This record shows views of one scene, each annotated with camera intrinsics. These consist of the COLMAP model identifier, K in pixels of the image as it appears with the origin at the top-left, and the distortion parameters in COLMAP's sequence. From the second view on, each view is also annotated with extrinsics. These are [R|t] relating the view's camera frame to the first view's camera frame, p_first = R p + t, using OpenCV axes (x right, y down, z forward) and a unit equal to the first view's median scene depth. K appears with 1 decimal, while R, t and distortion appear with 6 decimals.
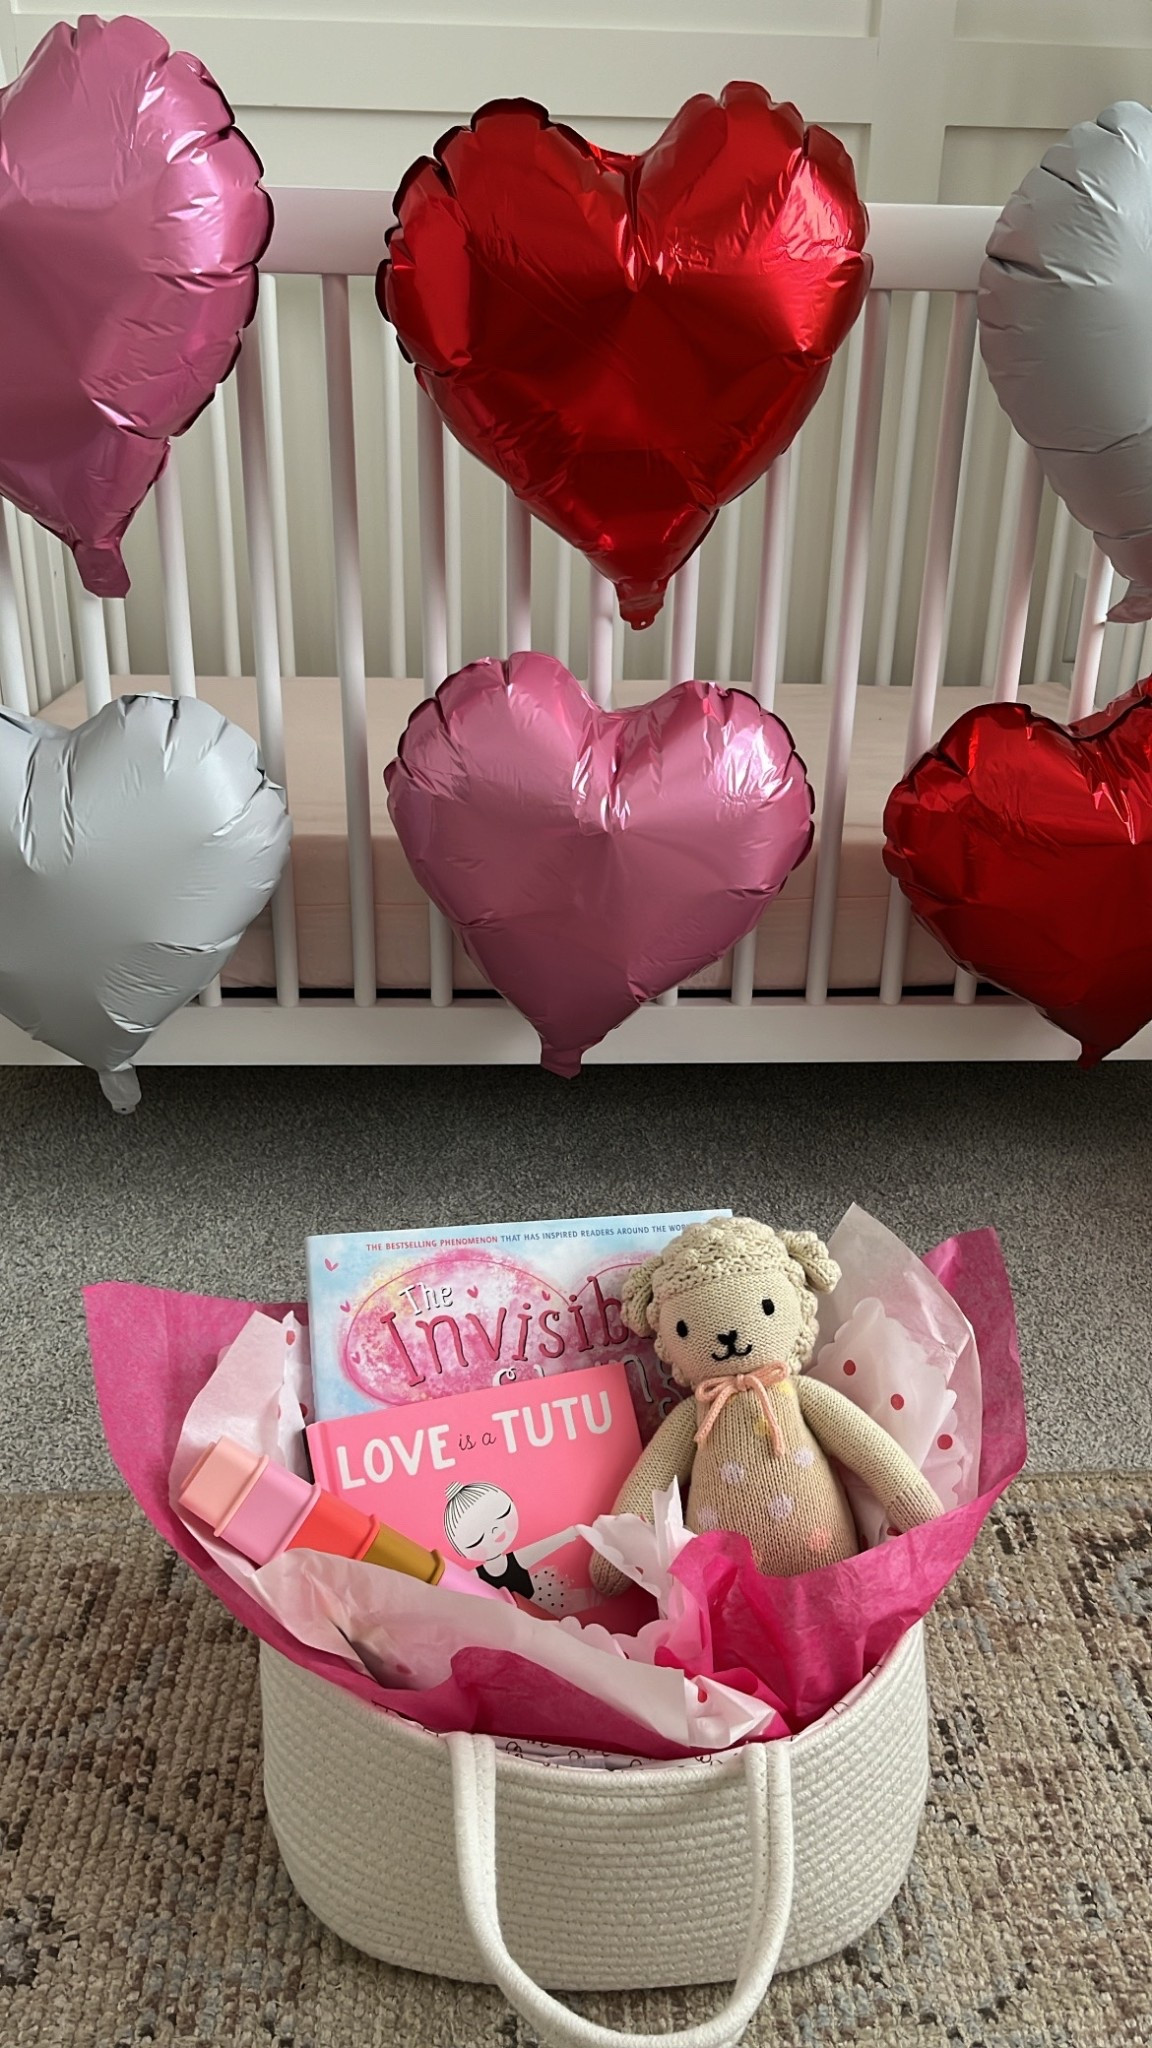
lens RADIAL K [[1511.3, 0, 576.0], [0, 1511.3, 1024.0], [0, 0, 1]] dist [0.002750, -0.032465]
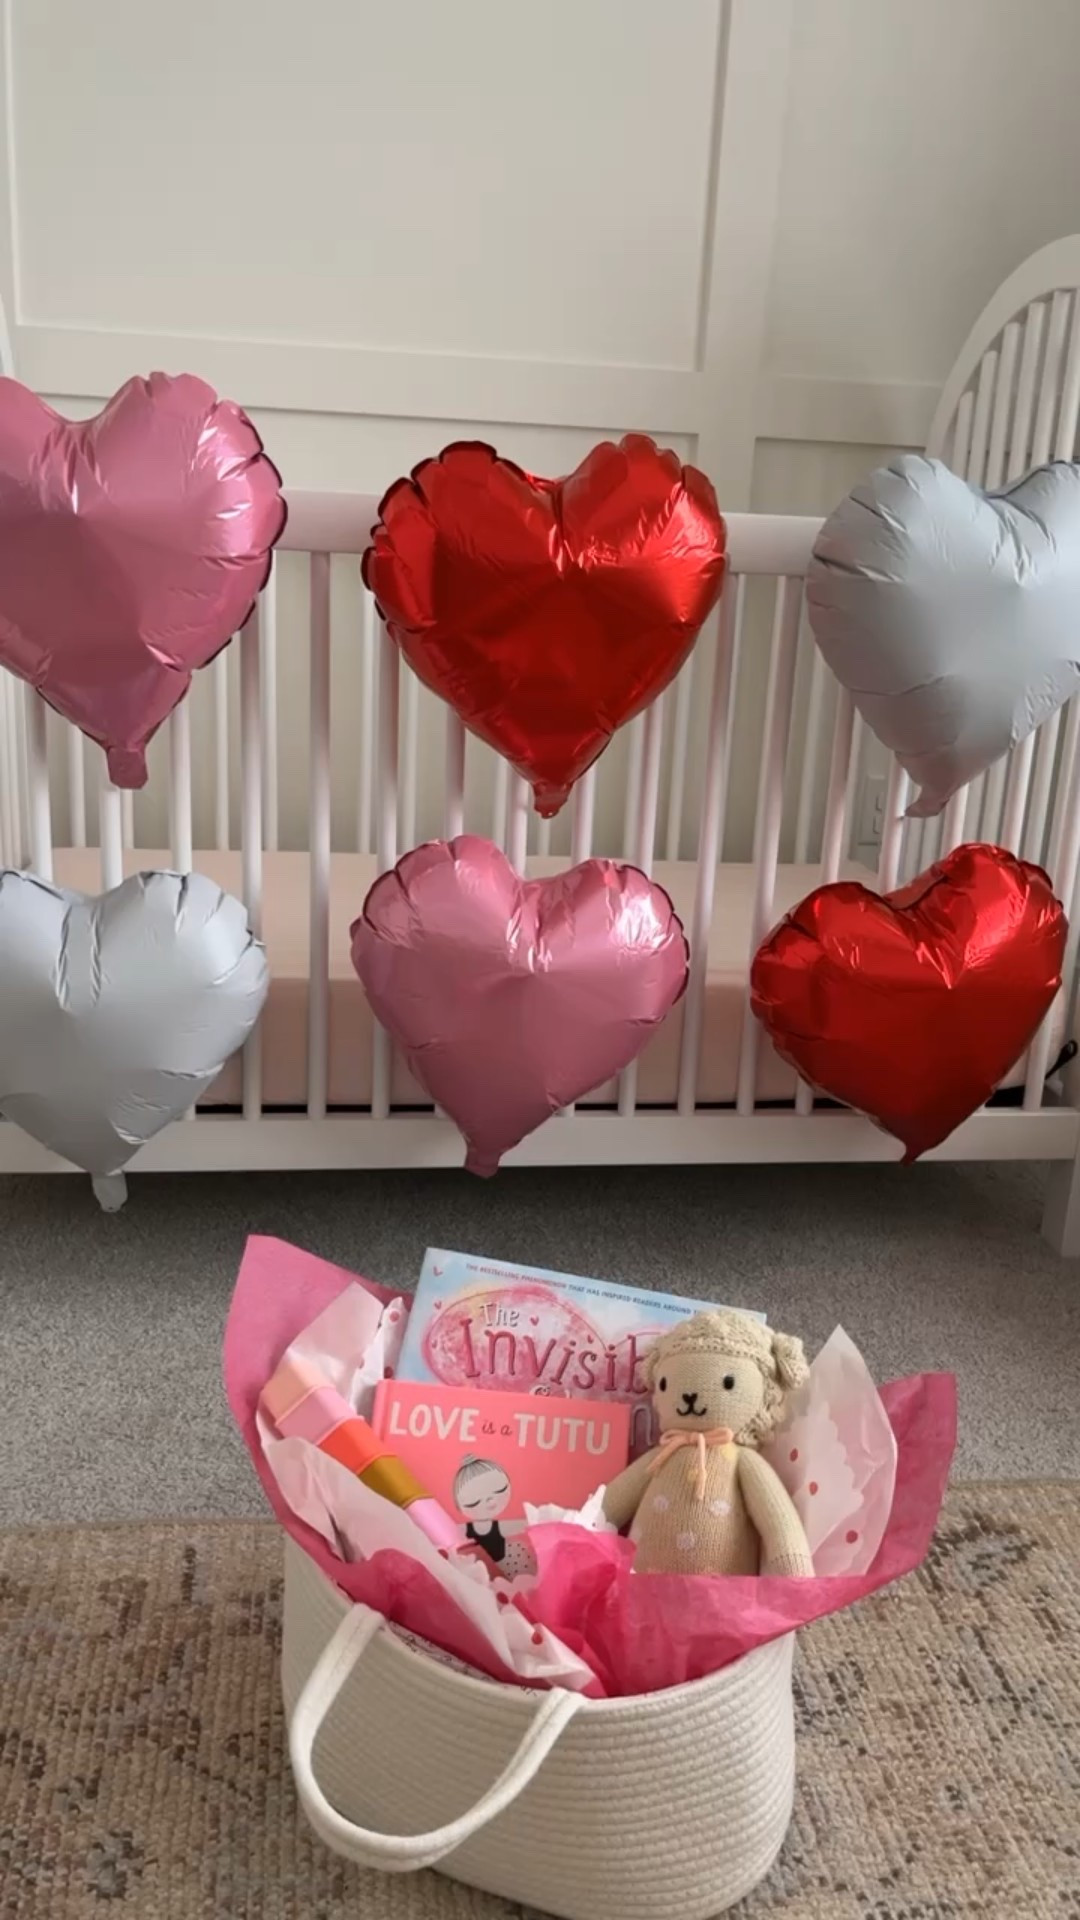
lens RADIAL K [[1358.0, 0, 540.0], [0, 1358.0, 960.0], [0, 0, 1]] dist [0.007349, -0.039758]
pose [[0.996588, 0.002072, 0.082507, -0.081253], [0.009852, 0.989549, -0.143860, 0.030688], [-0.081943, 0.144182, 0.986152, -0.156251]]
